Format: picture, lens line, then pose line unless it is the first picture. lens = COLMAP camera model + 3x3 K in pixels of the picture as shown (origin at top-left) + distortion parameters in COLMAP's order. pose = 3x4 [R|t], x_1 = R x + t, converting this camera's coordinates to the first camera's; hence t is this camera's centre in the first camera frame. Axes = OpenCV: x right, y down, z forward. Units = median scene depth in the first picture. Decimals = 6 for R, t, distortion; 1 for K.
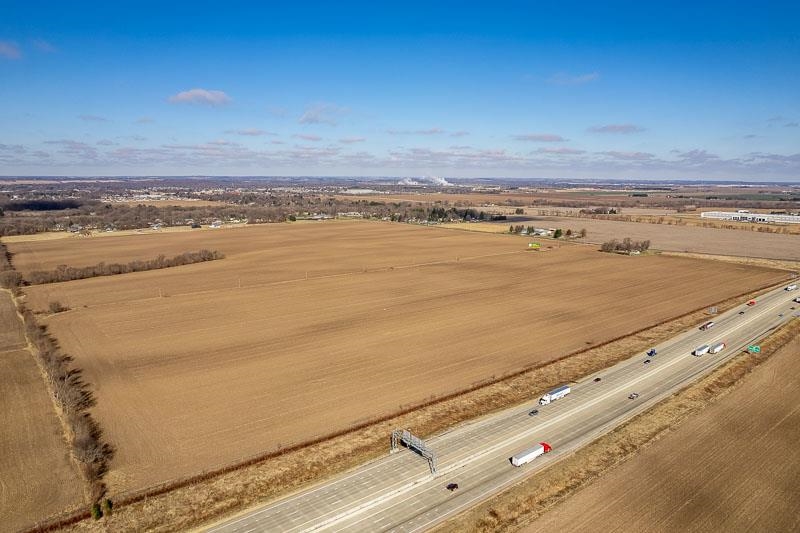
lens RADIAL K [[548.5, 0, 394.8], [0, 548.5, 267.6], [0, 0, 1]] dist [-0.054295, 0.037362]
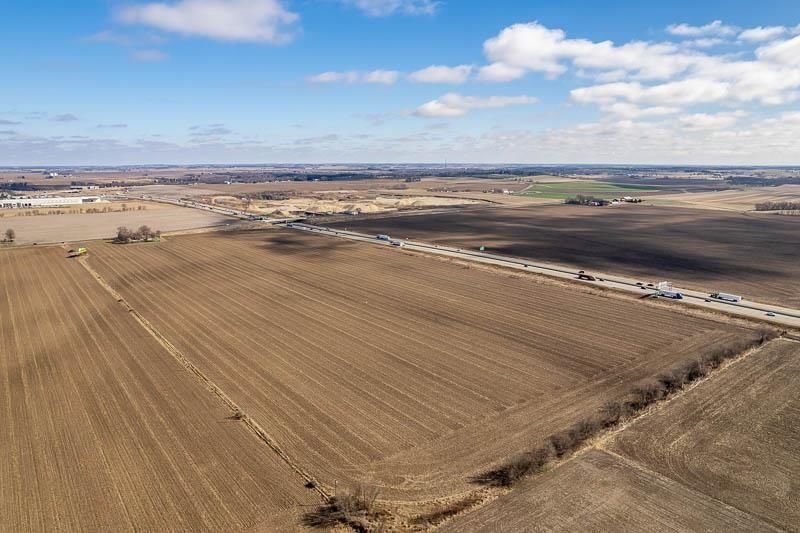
lens RADIAL K [[548.5, 0, 394.8], [0, 548.5, 267.6], [0, 0, 1]] dist [-0.054295, 0.037362]
pose [[0.012878, -0.199351, 0.979843, -0.259982], [0.168337, 0.966371, 0.194398, -0.044741], [-0.985645, 0.162440, 0.046003, 0.238711]]
